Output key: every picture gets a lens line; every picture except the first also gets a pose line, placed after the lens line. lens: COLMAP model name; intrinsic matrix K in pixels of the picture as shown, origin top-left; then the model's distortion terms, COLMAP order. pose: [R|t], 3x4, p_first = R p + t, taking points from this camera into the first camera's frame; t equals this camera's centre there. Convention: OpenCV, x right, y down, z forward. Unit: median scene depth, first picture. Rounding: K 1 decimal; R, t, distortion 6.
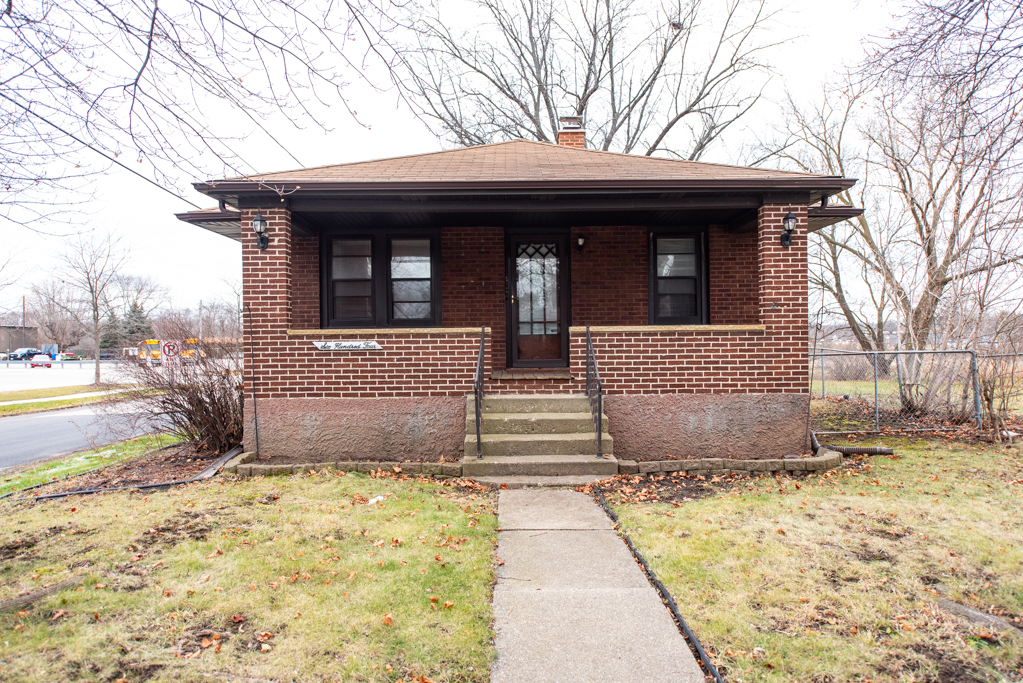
lens RADIAL K [[671.1, 0, 512.3], [0, 671.1, 340.2], [0, 0, 1]] dist [-0.006434, -0.004478]
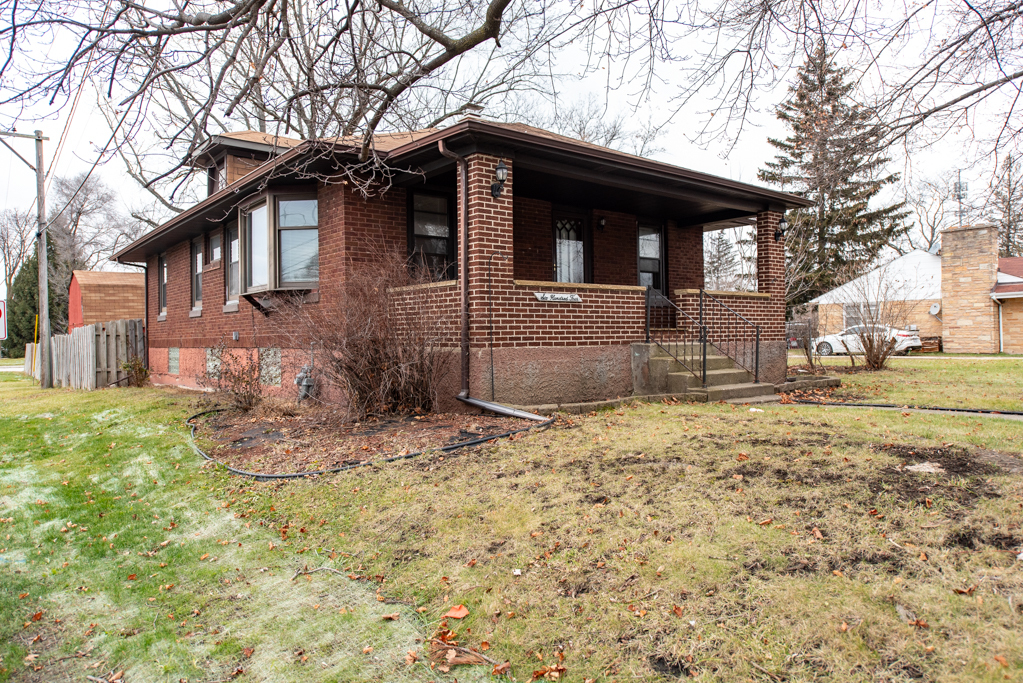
lens RADIAL K [[671.1, 0, 512.3], [0, 671.1, 336.8], [0, 0, 1]] dist [-0.006434, -0.004478]
pose [[0.799378, 0.000042, 0.600828, -0.940123], [-0.001570, 0.999997, 0.002019, 0.068020], [-0.600826, -0.002557, 0.799376, 0.187713]]
